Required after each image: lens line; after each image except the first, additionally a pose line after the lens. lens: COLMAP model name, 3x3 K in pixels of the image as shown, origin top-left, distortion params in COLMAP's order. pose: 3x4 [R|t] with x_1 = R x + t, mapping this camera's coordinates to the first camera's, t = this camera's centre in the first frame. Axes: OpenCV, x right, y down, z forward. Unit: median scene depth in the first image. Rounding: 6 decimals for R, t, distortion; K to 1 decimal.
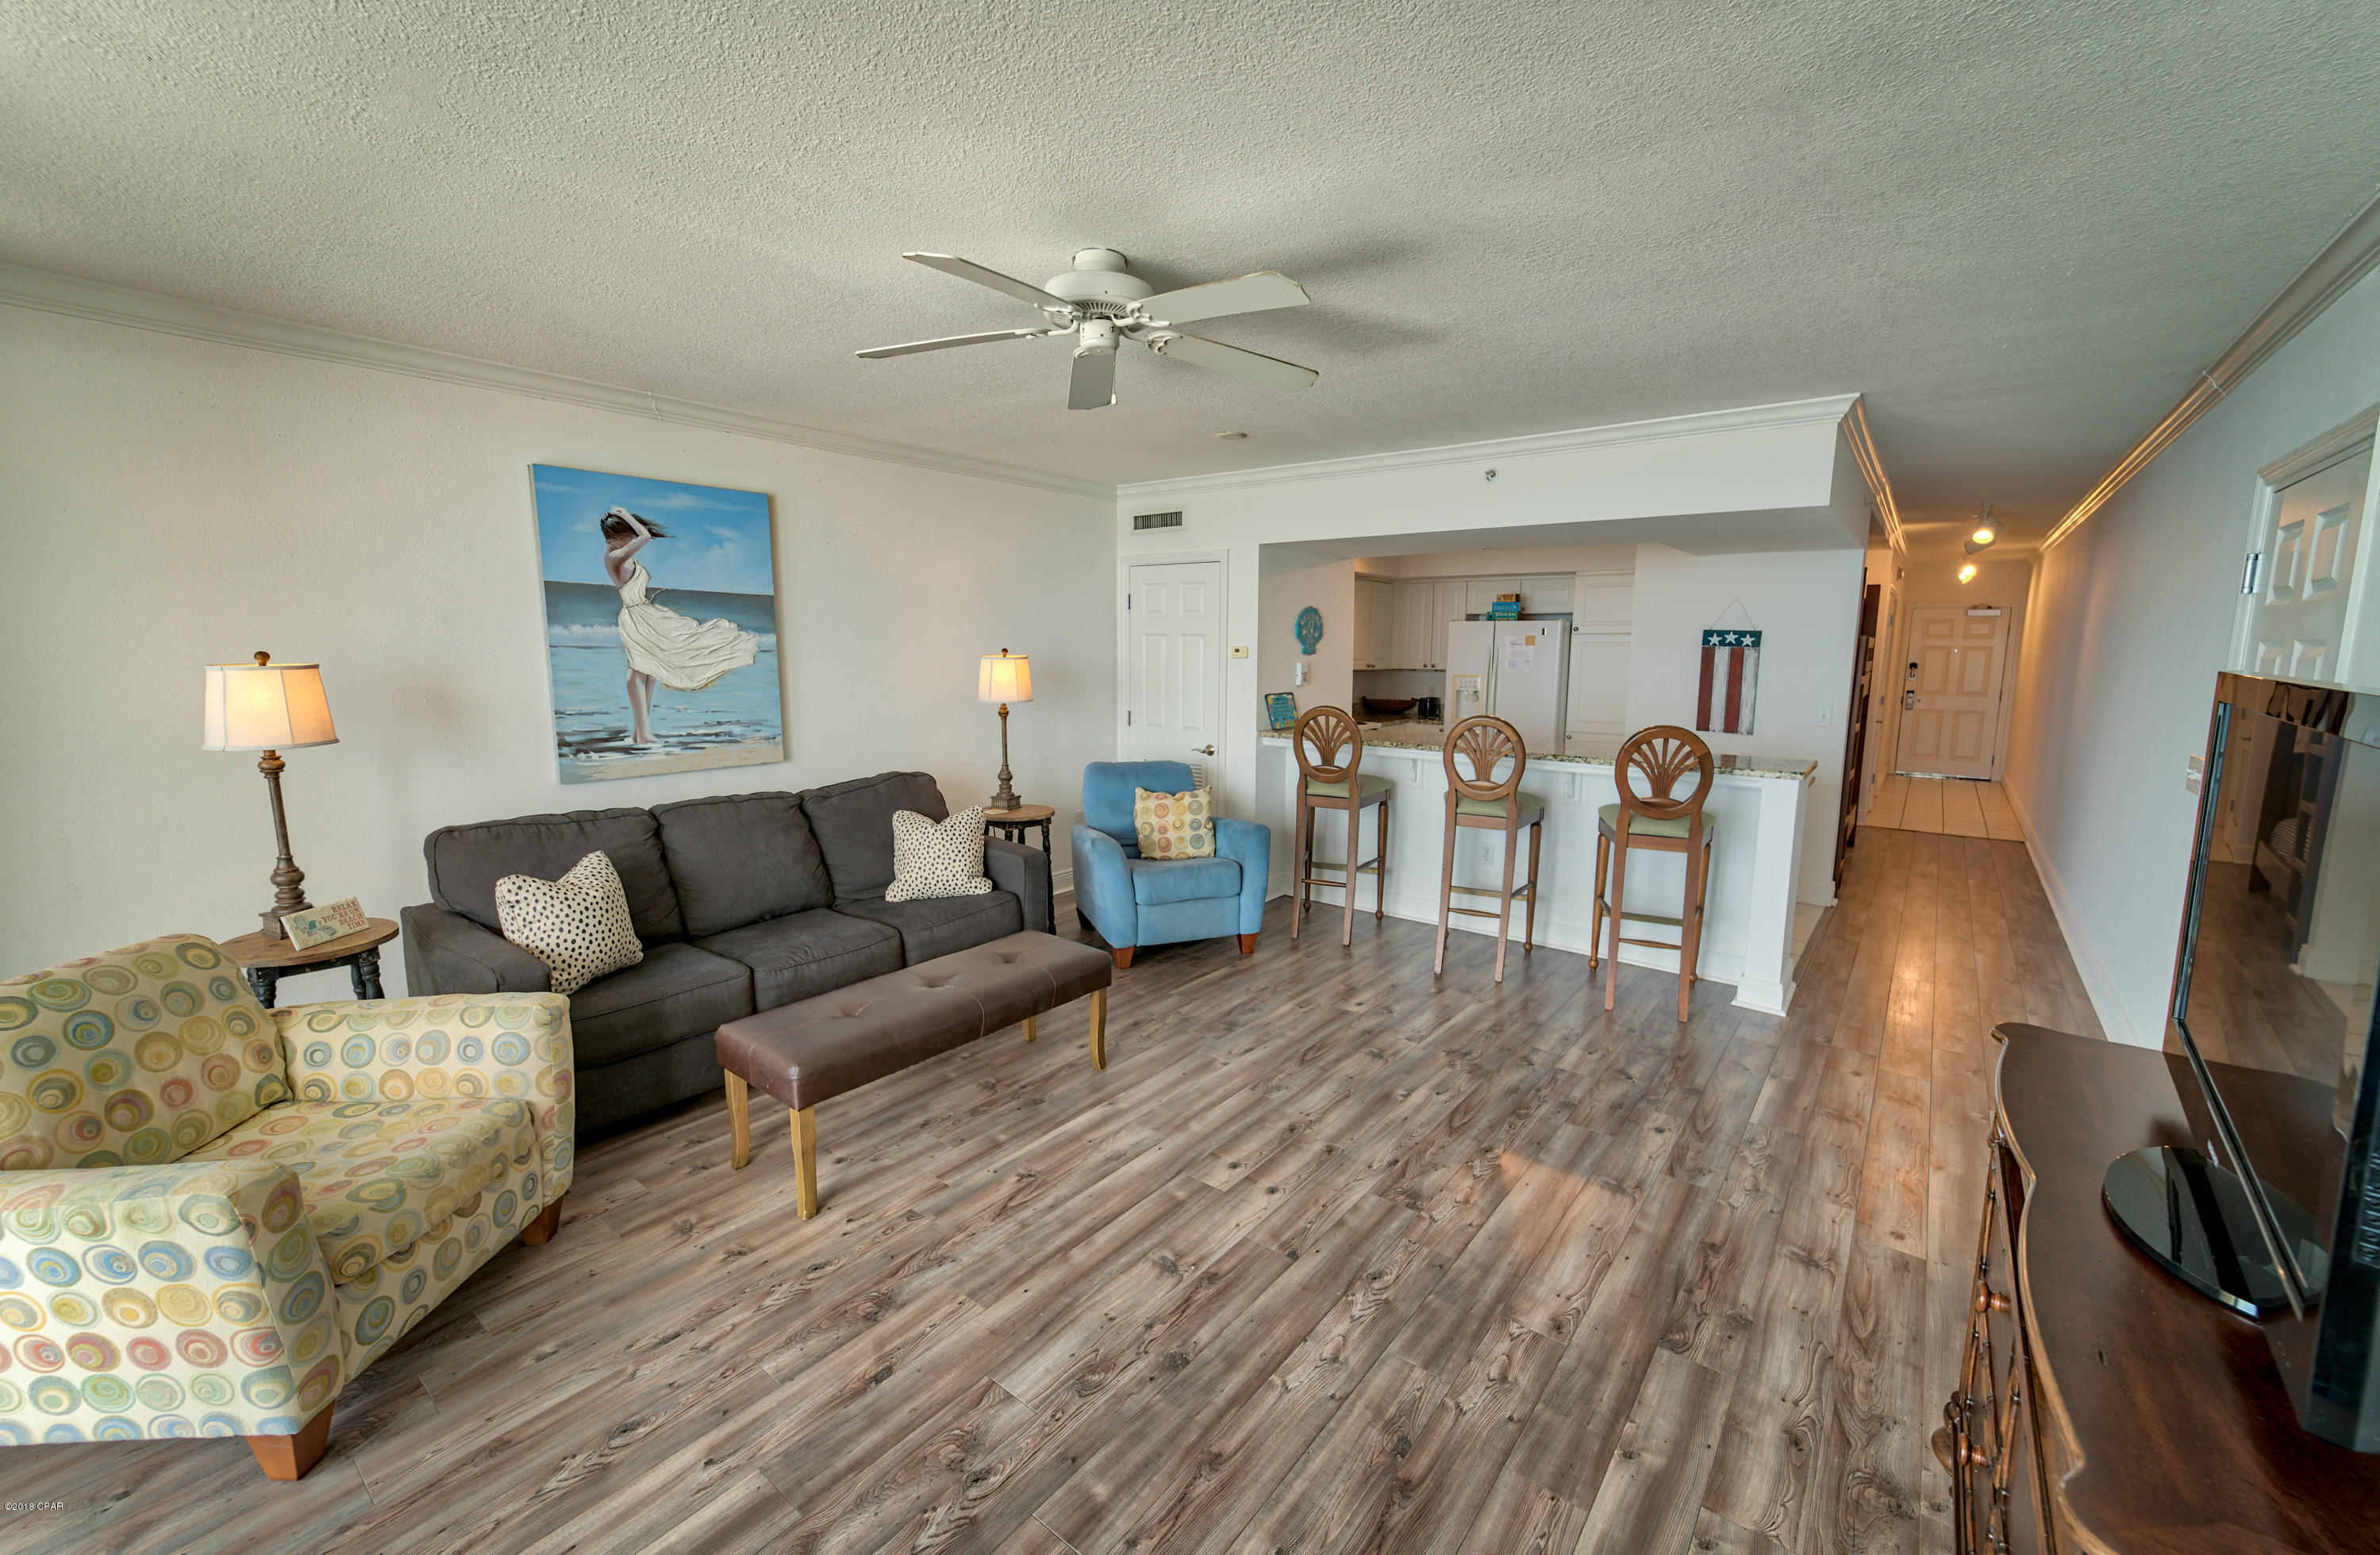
lens RADIAL K [[949.9, 0, 1184.3], [0, 949.9, 777.3], [0, 0, 1]] dist [-0.006911, 0.002261]
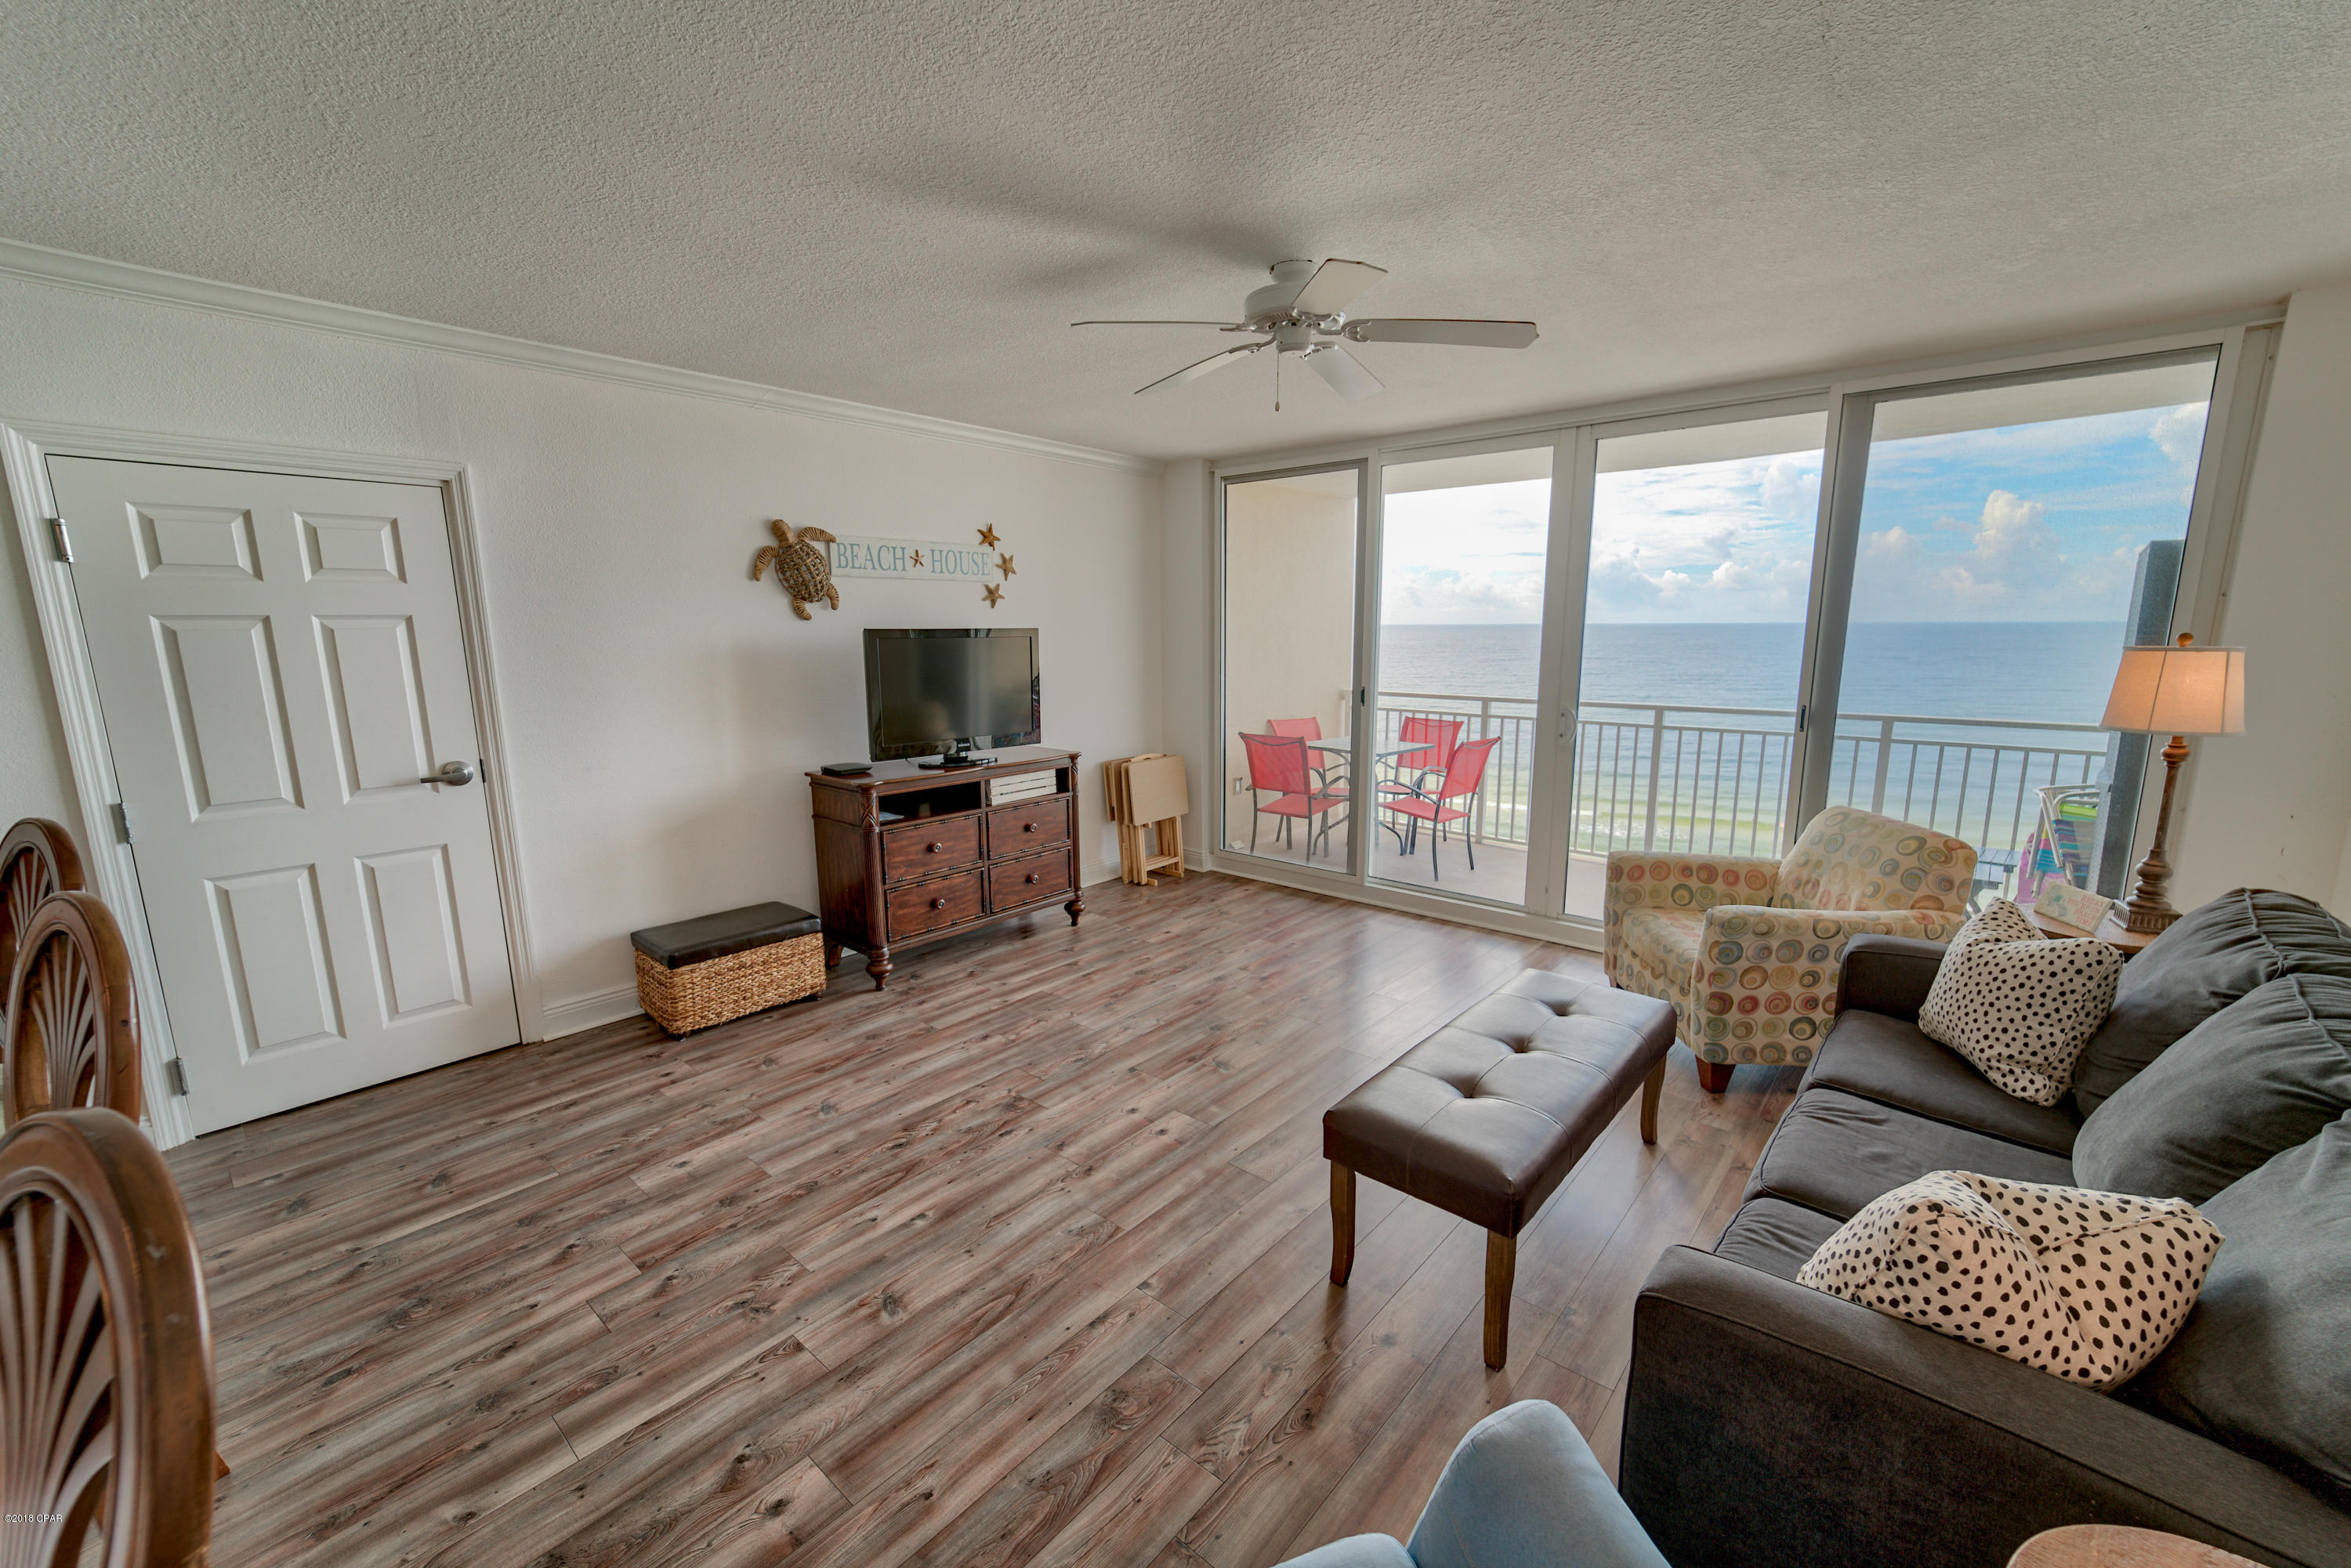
lens RADIAL K [[944.9, 0, 1181.2], [0, 944.9, 794.9], [0, 0, 1]] dist [0.001911, -0.000883]
pose [[-0.999270, -0.009511, 0.037005, -0.002045], [0.002670, 0.948777, 0.315936, -0.206688], [-0.038115, 0.315804, -0.948059, 1.464592]]
